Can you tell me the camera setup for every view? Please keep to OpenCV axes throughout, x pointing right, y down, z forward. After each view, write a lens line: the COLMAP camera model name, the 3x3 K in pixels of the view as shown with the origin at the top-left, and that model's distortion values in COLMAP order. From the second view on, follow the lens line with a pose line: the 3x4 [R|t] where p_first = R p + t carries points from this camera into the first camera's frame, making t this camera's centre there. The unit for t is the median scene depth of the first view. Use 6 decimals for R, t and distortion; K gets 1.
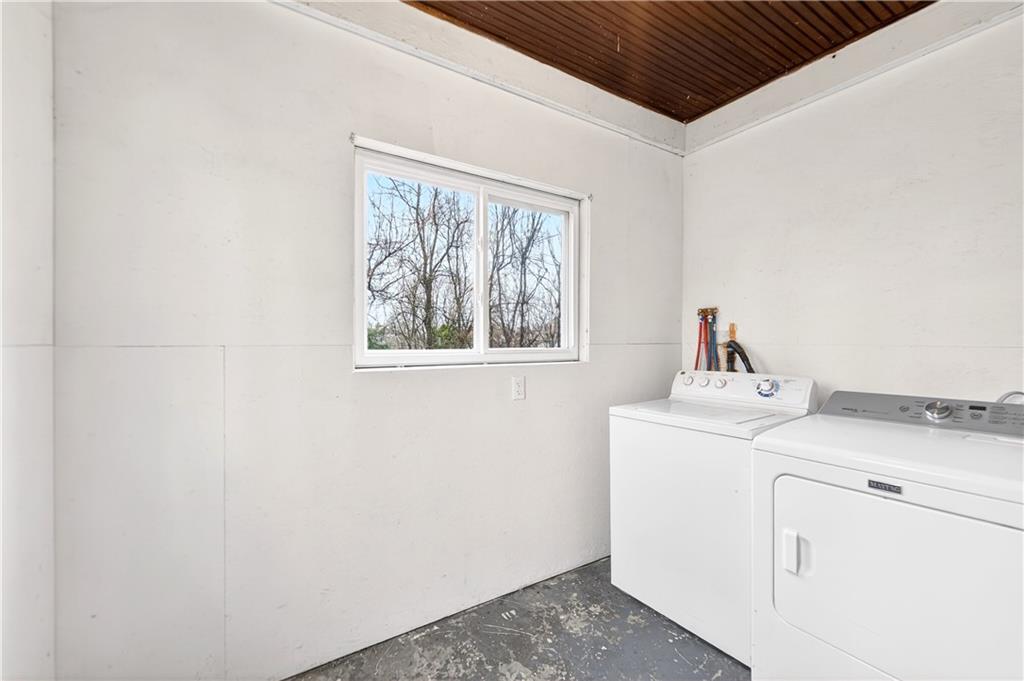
lens RADIAL K [[421.4, 0, 517.0], [0, 421.4, 341.3], [0, 0, 1]] dist [0.001038, 0.000165]
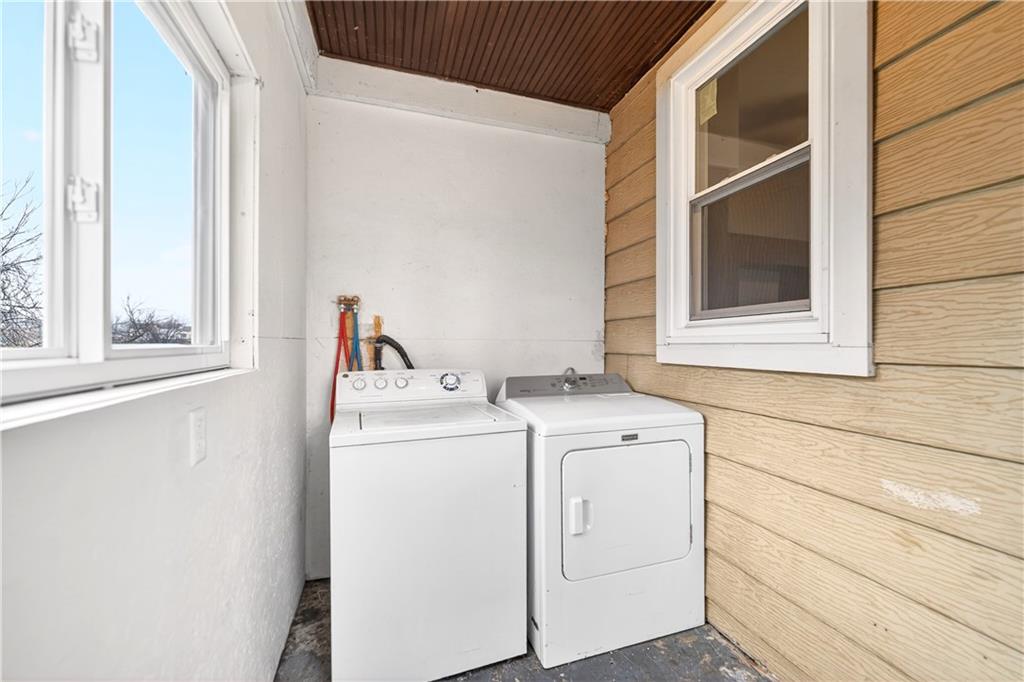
lens RADIAL K [[421.4, 0, 518.6], [0, 421.4, 341.7], [0, 0, 1]] dist [0.001038, 0.000165]
pose [[0.243918, -0.000850, 0.969795, -0.303443], [0.001234, 0.999999, 0.000566, 0.012785], [-0.969795, 0.001059, 0.243919, 0.529648]]
